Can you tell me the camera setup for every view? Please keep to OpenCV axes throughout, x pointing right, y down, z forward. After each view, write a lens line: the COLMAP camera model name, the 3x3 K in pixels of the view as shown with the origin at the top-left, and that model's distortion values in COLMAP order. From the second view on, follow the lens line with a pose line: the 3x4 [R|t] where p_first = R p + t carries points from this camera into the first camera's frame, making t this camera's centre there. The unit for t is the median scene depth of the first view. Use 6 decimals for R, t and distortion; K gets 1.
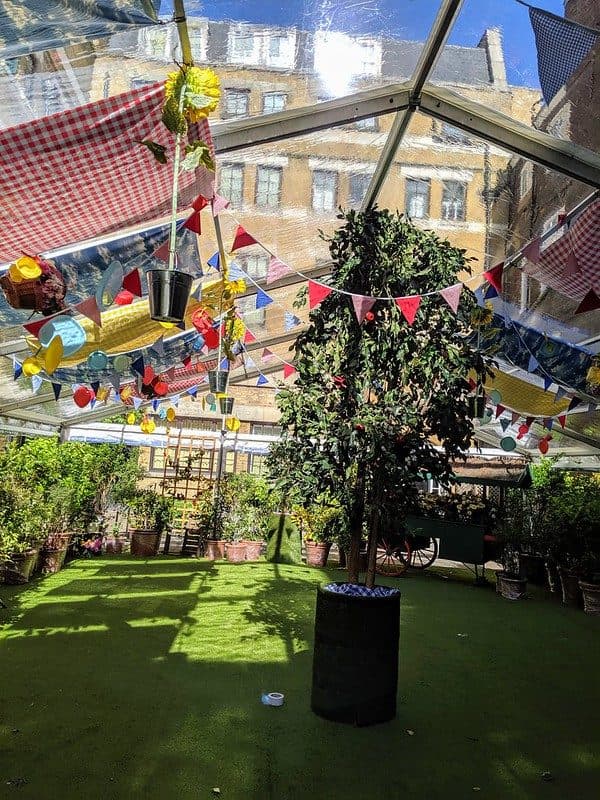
lens RADIAL K [[633.1, 0, 300.0], [0, 633.1, 400.0], [0, 0, 1]] dist [0.007283, 0.002987]
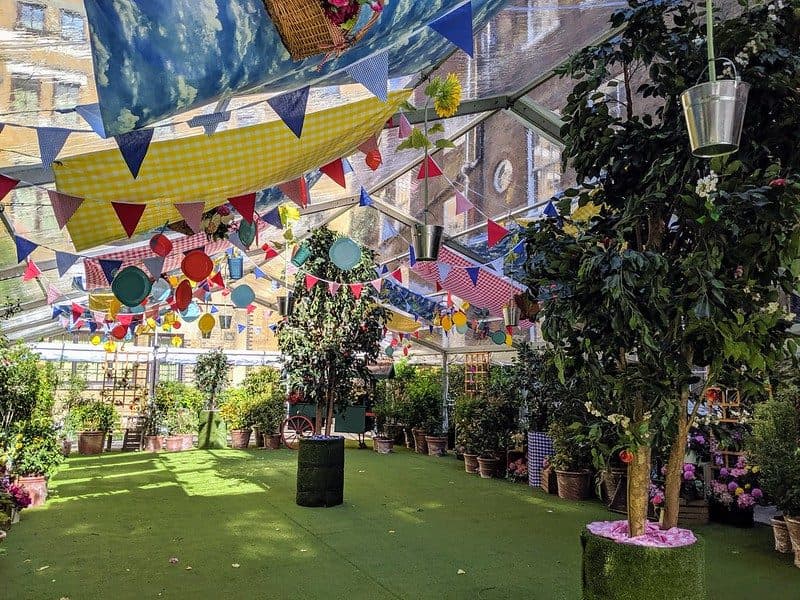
lens RADIAL K [[601.7, 0, 400.0], [0, 601.7, 300.0], [0, 0, 1]] dist [0.002808, -0.002551]
pose [[0.925283, -0.006798, 0.379216, -0.136577], [0.009326, 0.999945, -0.004829, -0.032669], [-0.379162, 0.008005, 0.925296, -0.267989]]
